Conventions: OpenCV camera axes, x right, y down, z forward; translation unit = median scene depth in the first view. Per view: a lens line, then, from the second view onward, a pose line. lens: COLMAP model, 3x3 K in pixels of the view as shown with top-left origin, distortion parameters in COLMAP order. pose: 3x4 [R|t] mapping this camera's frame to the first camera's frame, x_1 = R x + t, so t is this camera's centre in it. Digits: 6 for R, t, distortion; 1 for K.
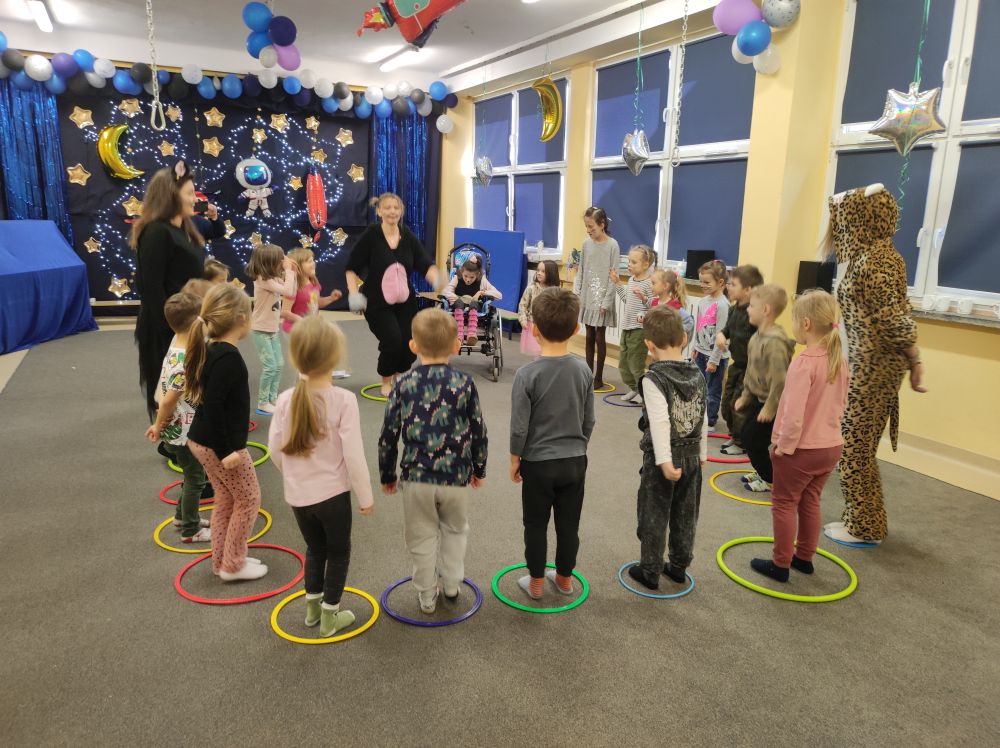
lens RADIAL K [[718.9, 0, 499.3], [0, 718.9, 375.1], [0, 0, 1]] dist [0.020397, -0.015020]
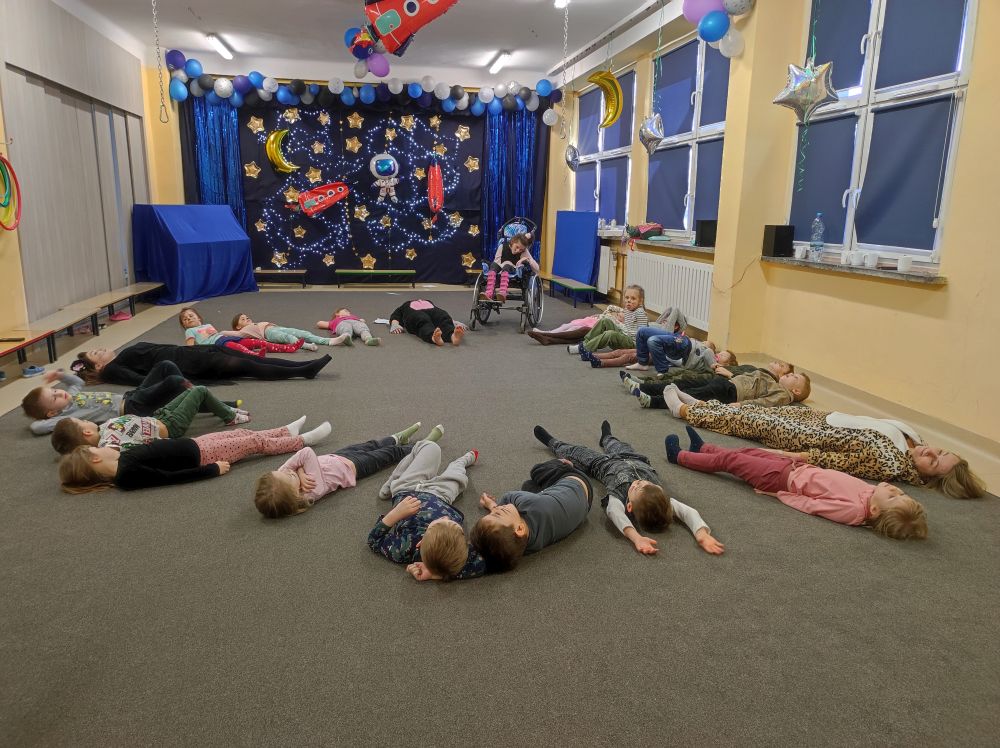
lens RADIAL K [[718.9, 0, 504.5], [0, 718.9, 376.6], [0, 0, 1]] dist [0.020397, -0.015020]
pose [[0.959780, 0.054226, -0.275467, 0.207535], [-0.053380, 0.998518, 0.010573, 0.048068], [0.275632, 0.004557, 0.961252, -0.096681]]
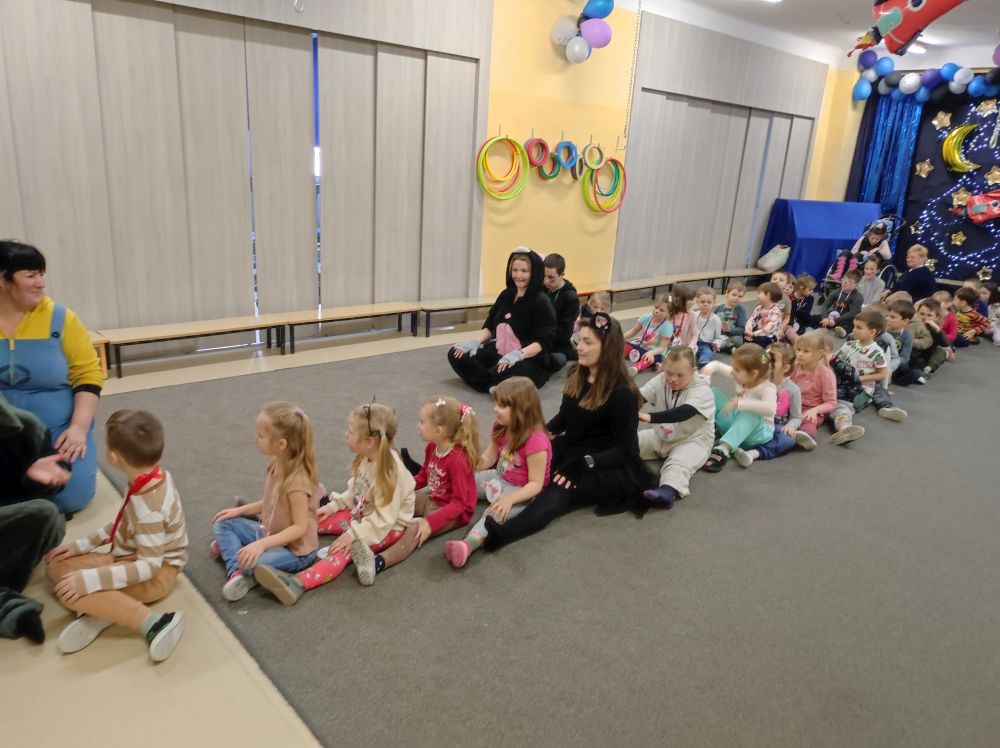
lens RADIAL K [[718.9, 0, 501.9], [0, 718.9, 374.0], [0, 0, 1]] dist [0.020397, -0.015020]
pose [[0.247207, 0.260755, -0.933218, 0.436287], [-0.268129, 0.943911, 0.192716, 0.001299], [0.931126, 0.202582, 0.303257, 0.050304]]
